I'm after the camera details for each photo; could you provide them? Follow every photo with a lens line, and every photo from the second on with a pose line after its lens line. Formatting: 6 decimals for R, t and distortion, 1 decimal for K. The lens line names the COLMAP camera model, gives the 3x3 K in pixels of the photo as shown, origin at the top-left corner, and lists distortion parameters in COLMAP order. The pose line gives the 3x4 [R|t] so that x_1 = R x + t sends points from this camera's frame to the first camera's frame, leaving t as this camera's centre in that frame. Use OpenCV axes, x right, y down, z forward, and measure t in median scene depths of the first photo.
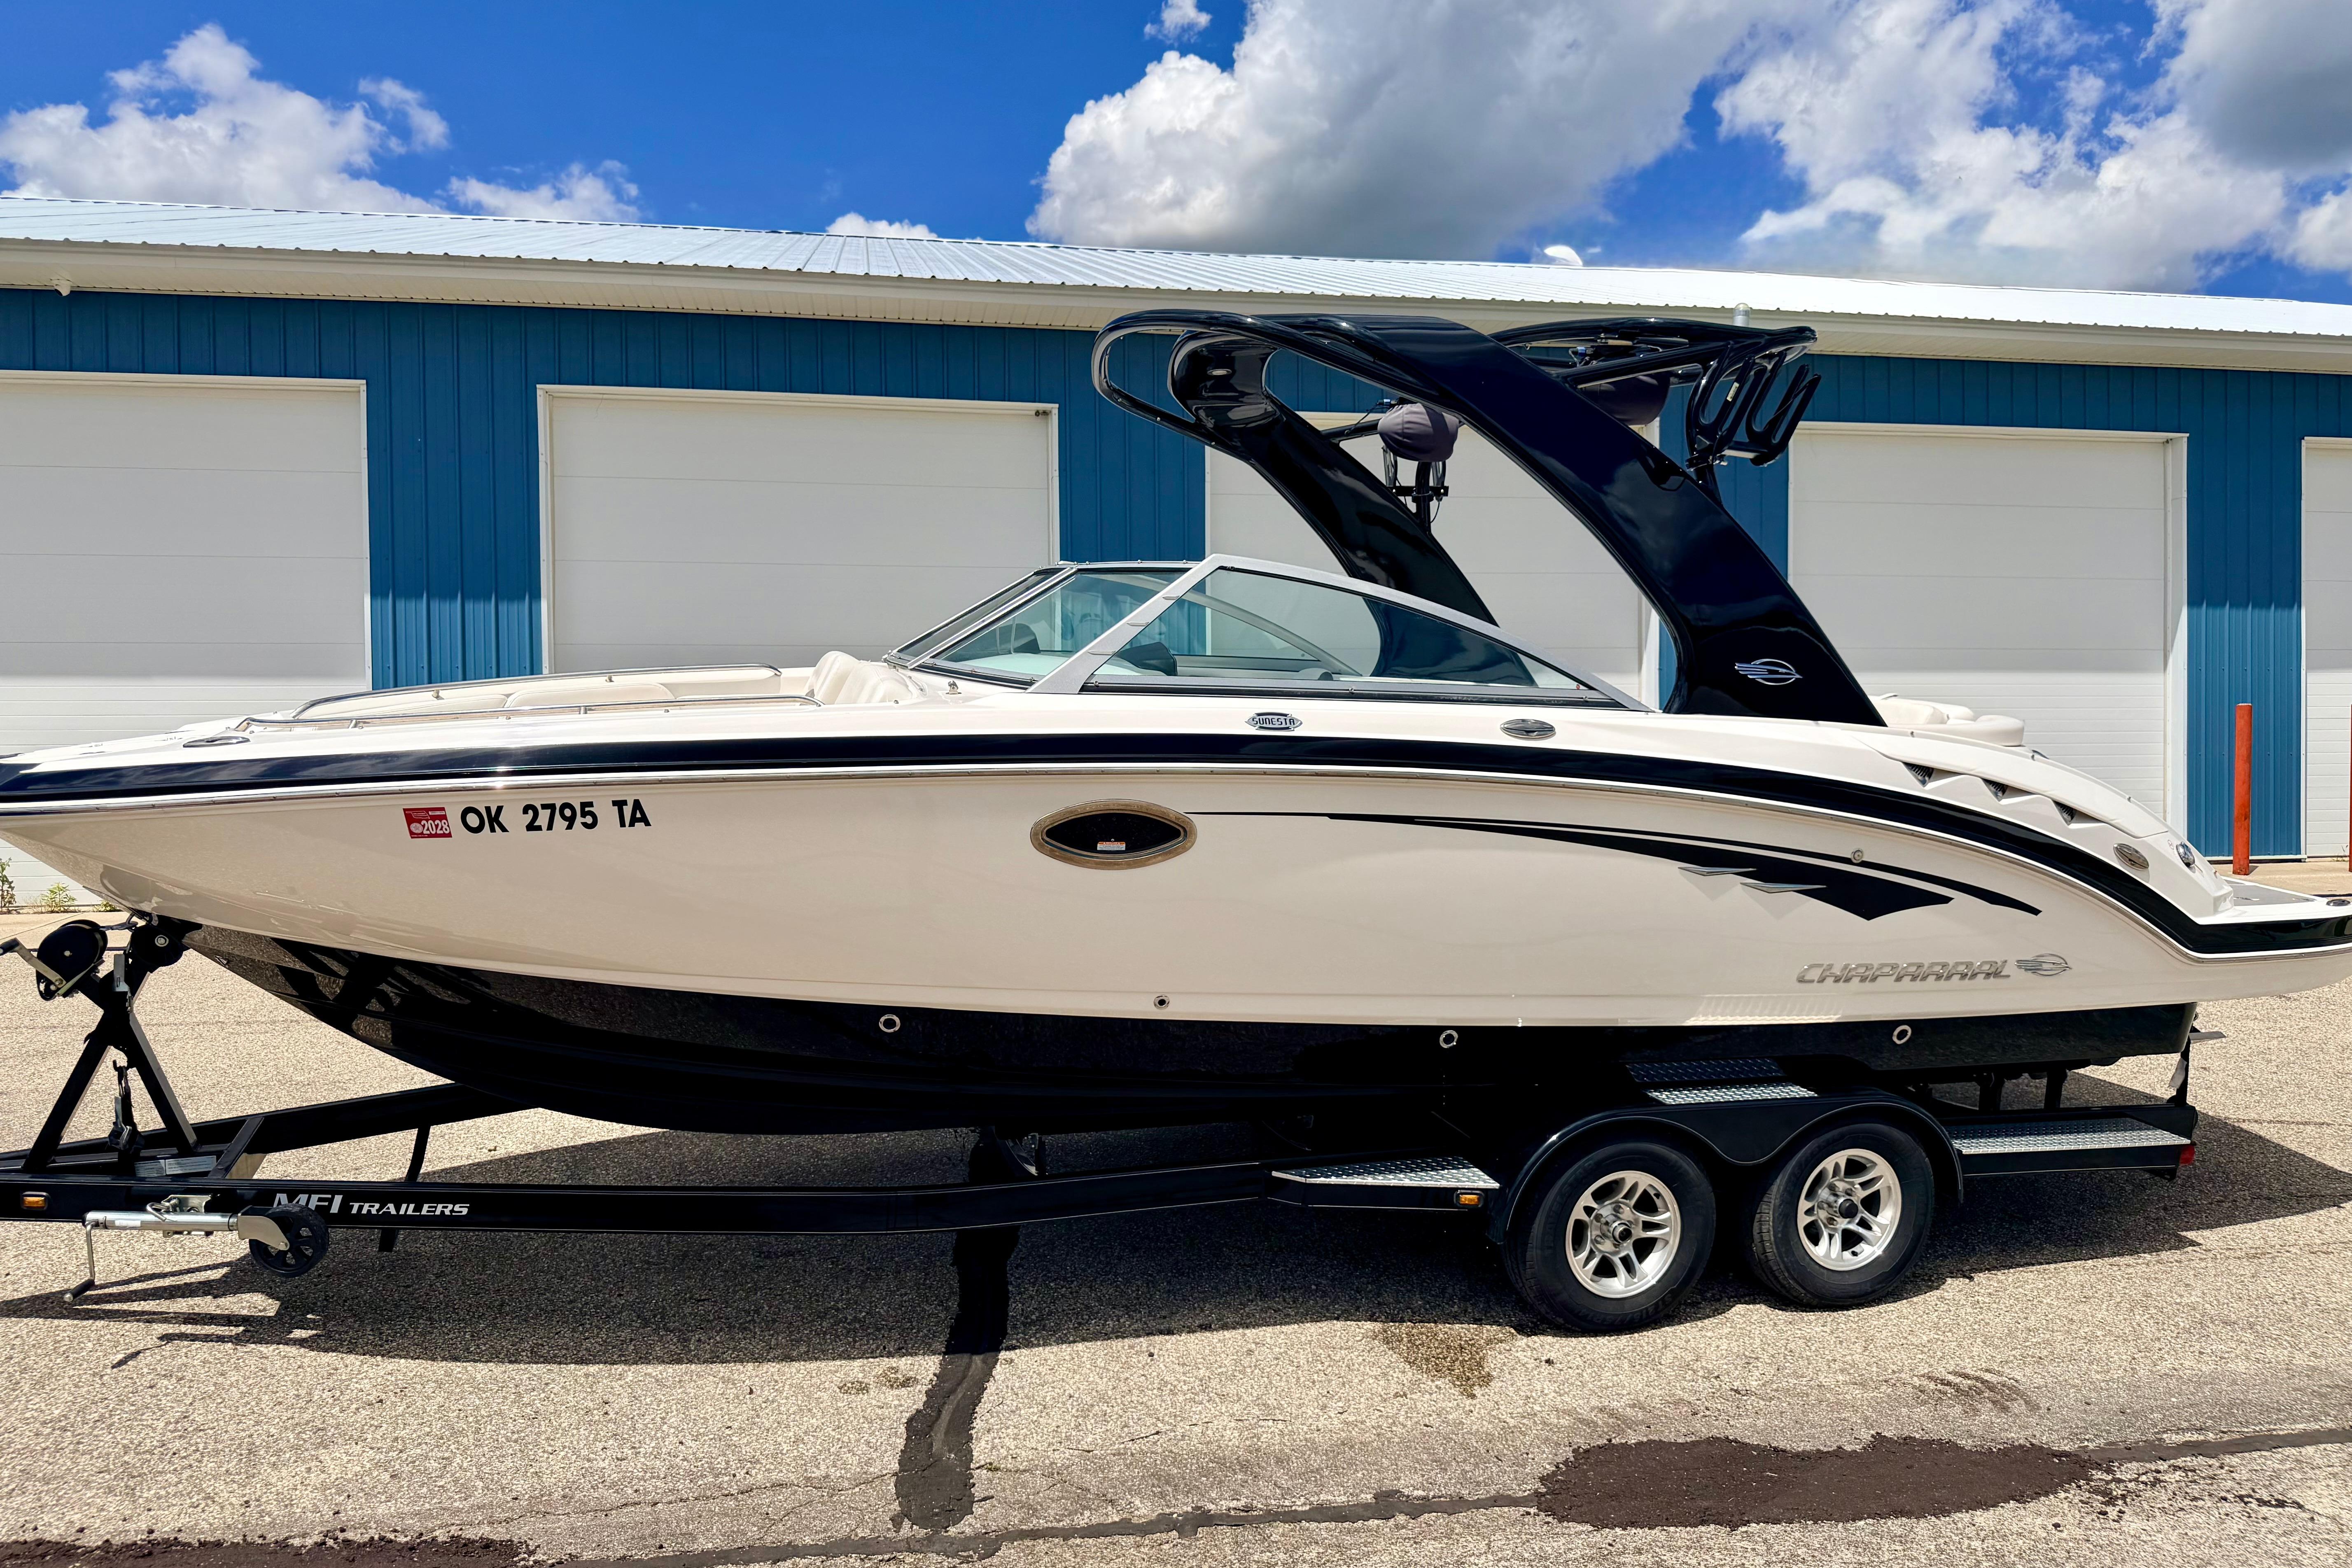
lens RADIAL K [[1672.7, 0, 1202.6], [0, 1672.7, 763.1], [0, 0, 1]] dist [0.028744, -0.046716]
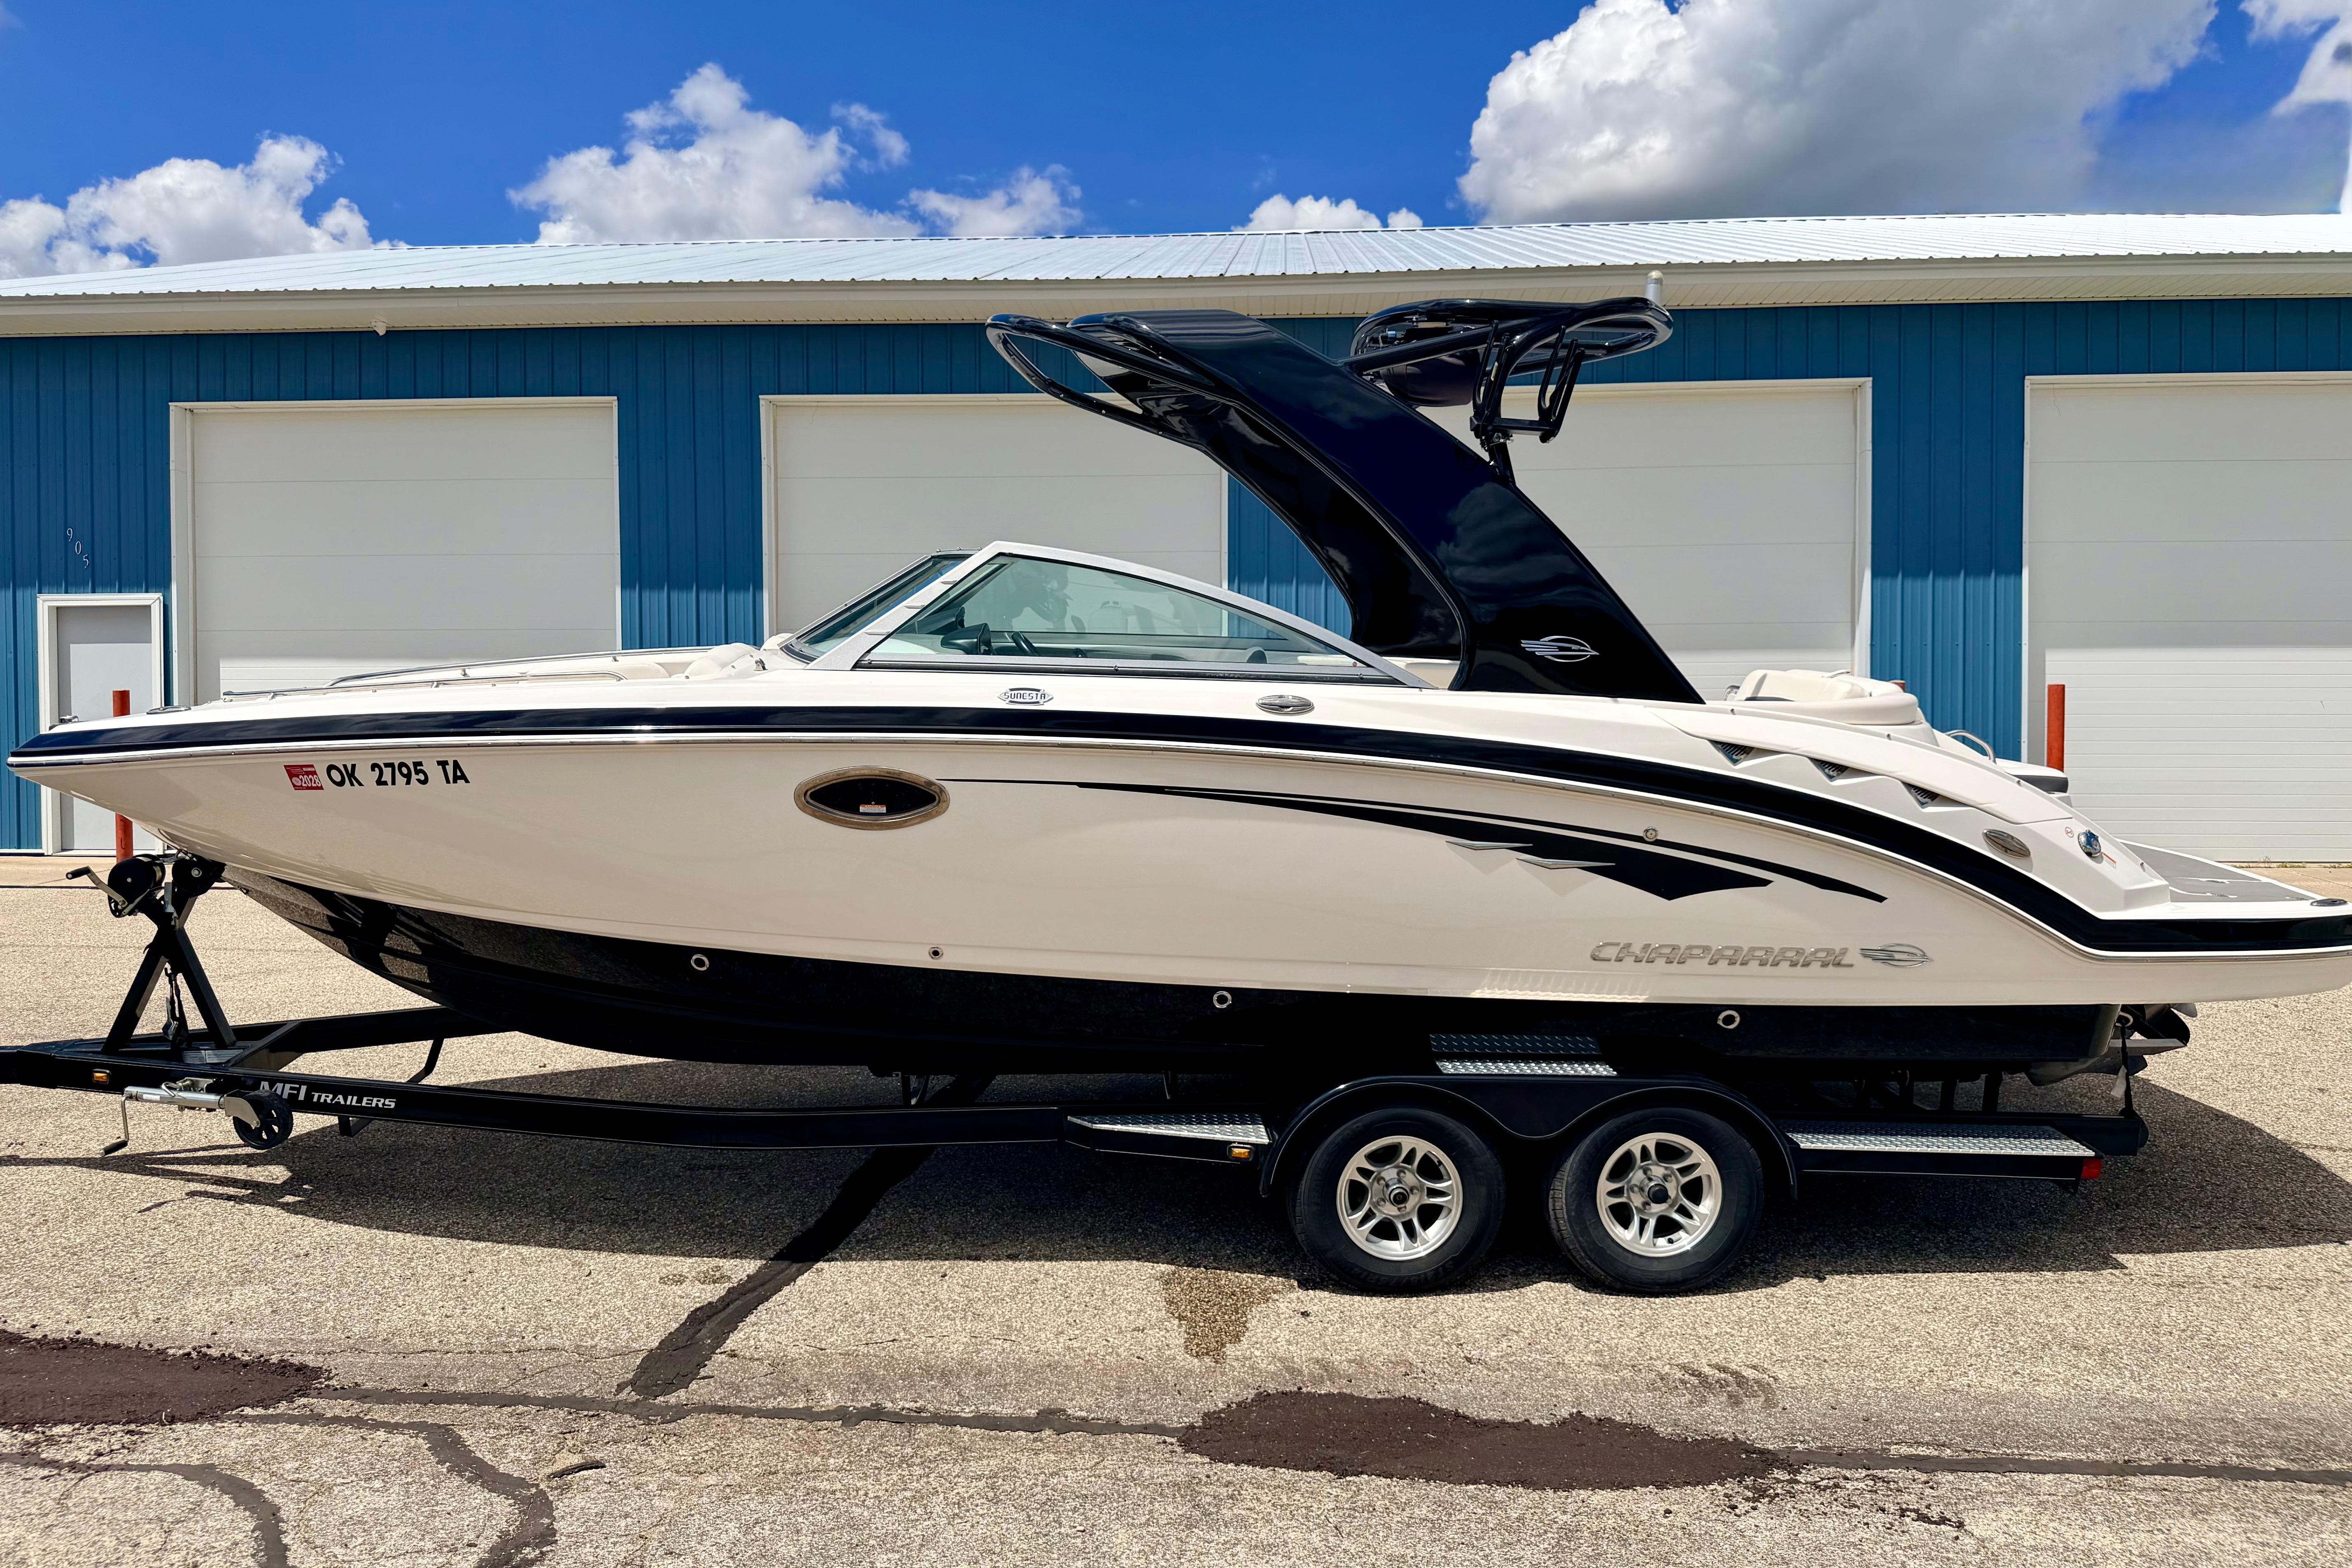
lens RADIAL K [[1672.0, 0, 1202.1], [0, 1672.0, 751.3], [0, 0, 1]] dist [0.069911, -0.109185]
pose [[0.970073, 0.010272, -0.242597, 0.388559], [-0.009065, 0.999940, 0.006092, 0.002799], [0.242645, -0.003711, 0.970108, -0.022985]]
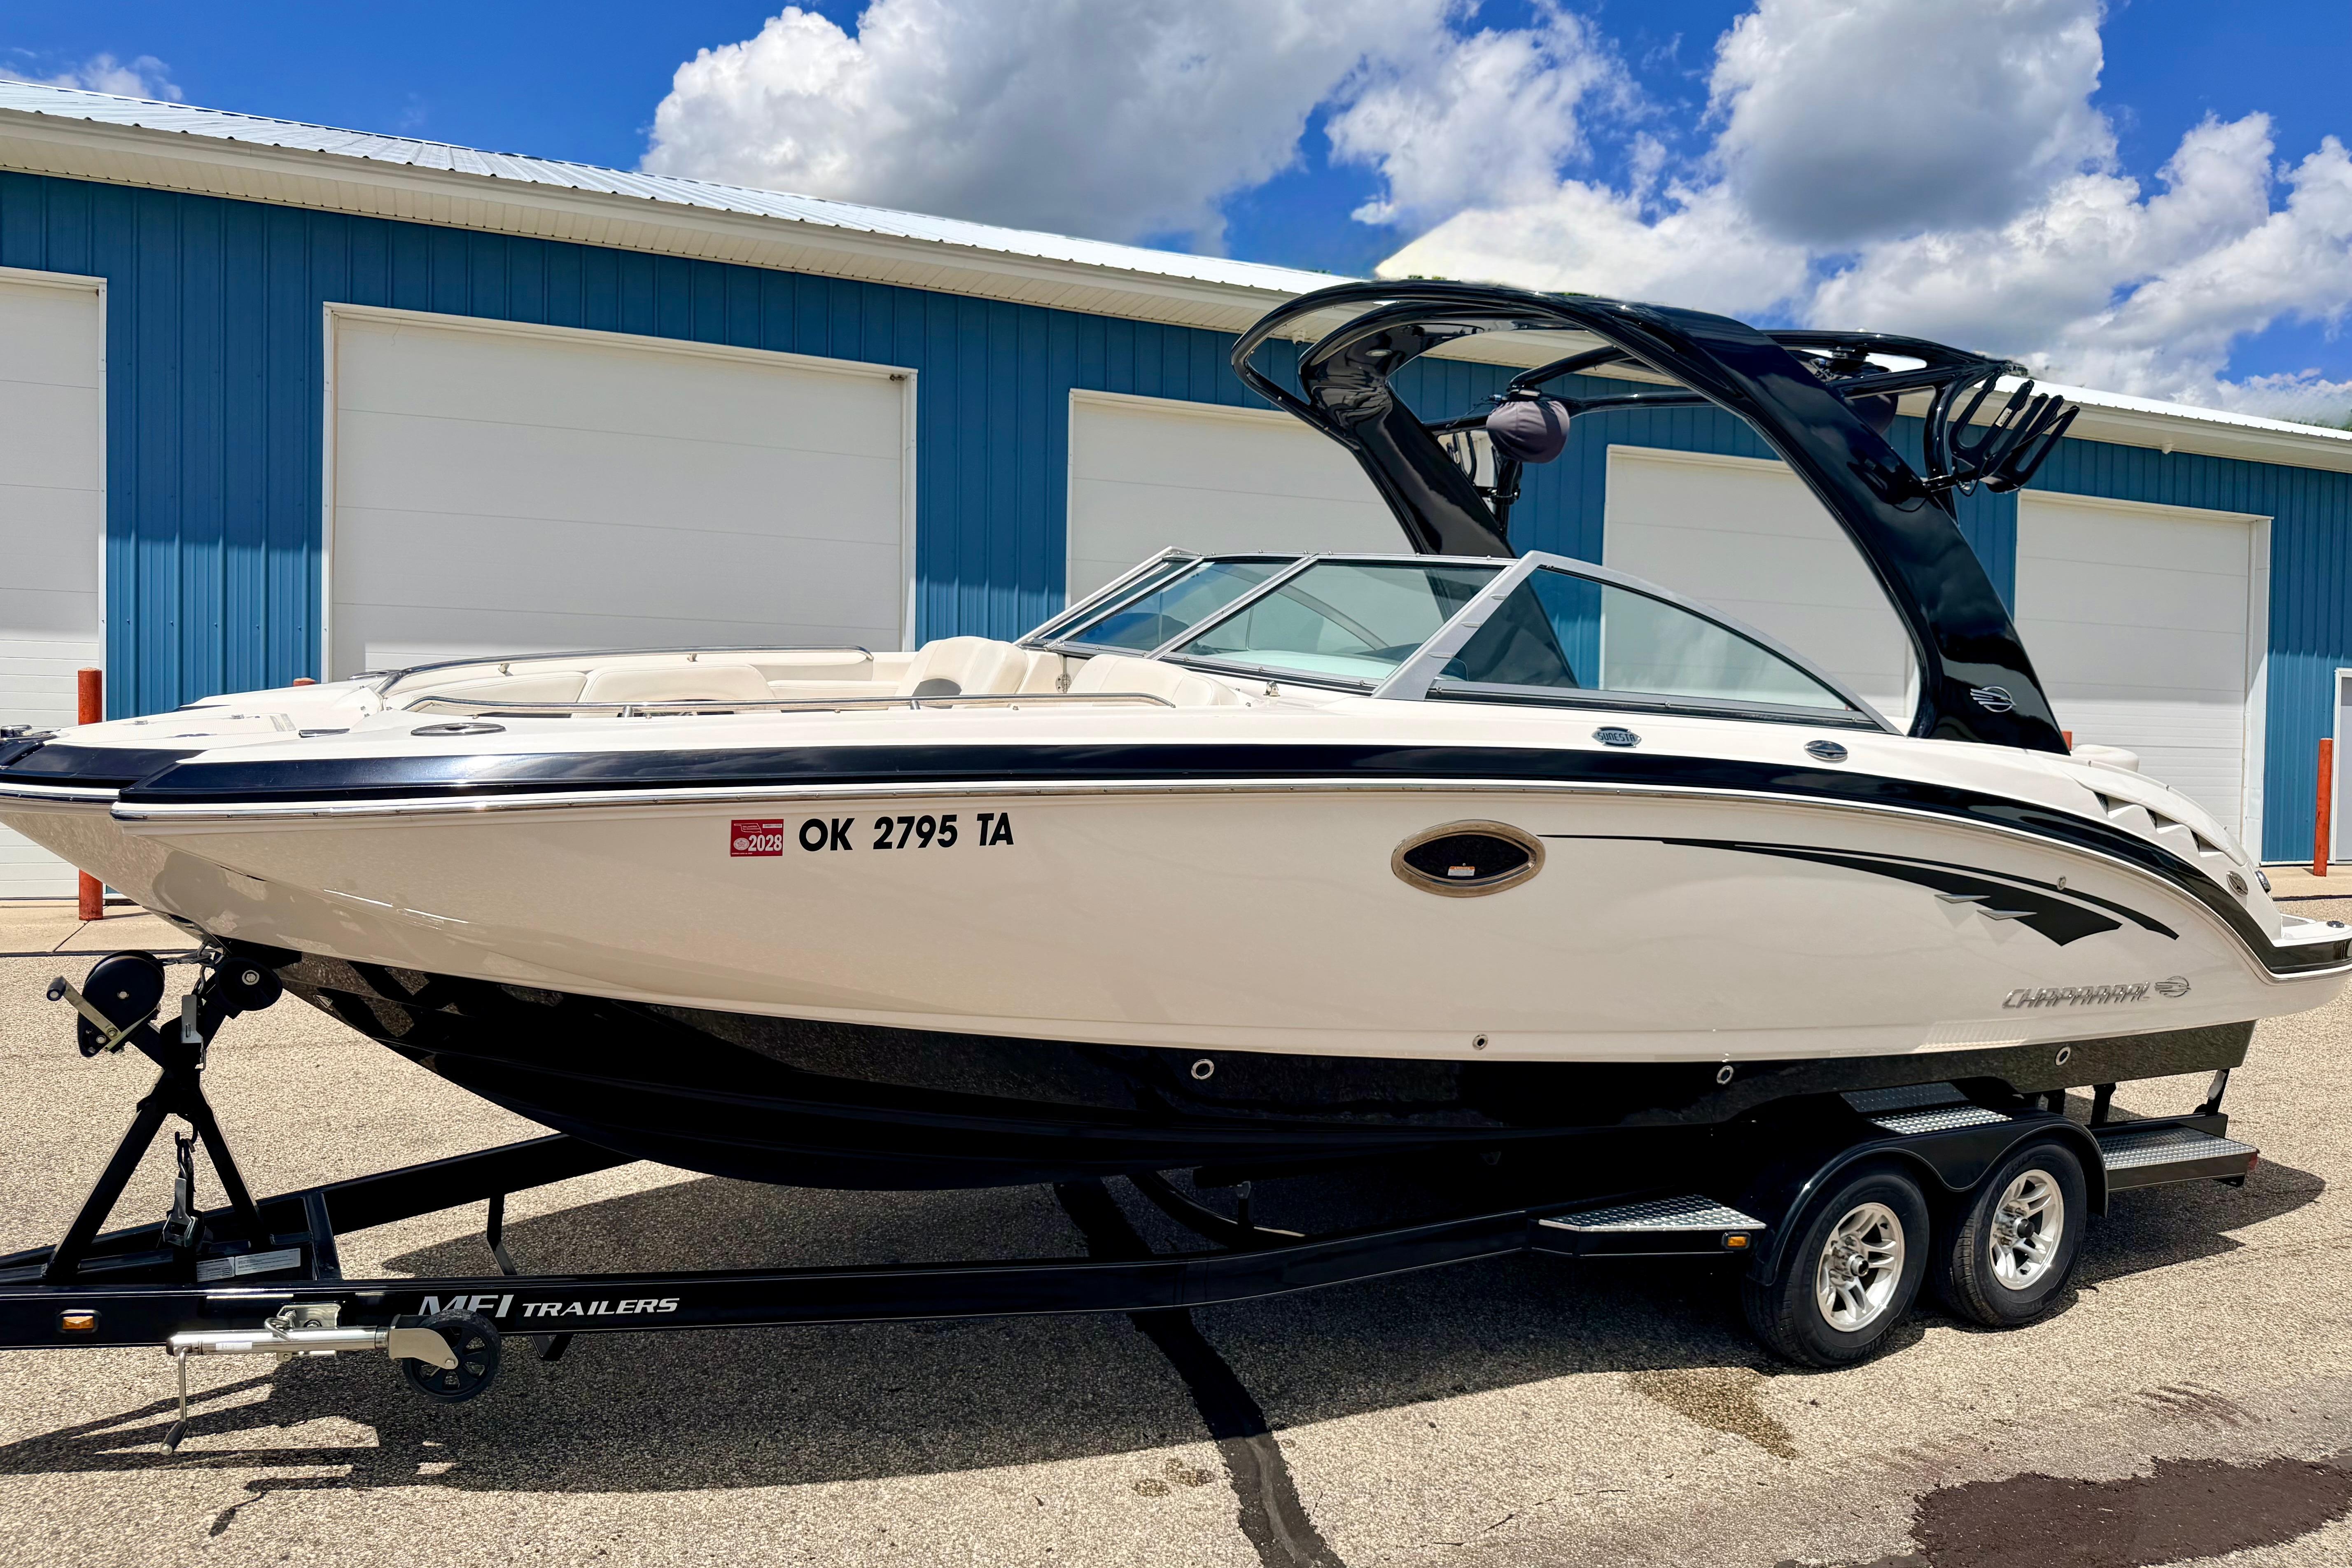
lens RADIAL K [[1672.7, 0, 1202.6], [0, 1672.7, 763.1], [0, 0, 1]] dist [0.028744, -0.046716]
pose [[0.972395, 0.024526, 0.232048, -0.367373], [-0.025855, 0.999662, 0.002688, -0.006689], [-0.231904, -0.008613, 0.972701, 0.139717]]
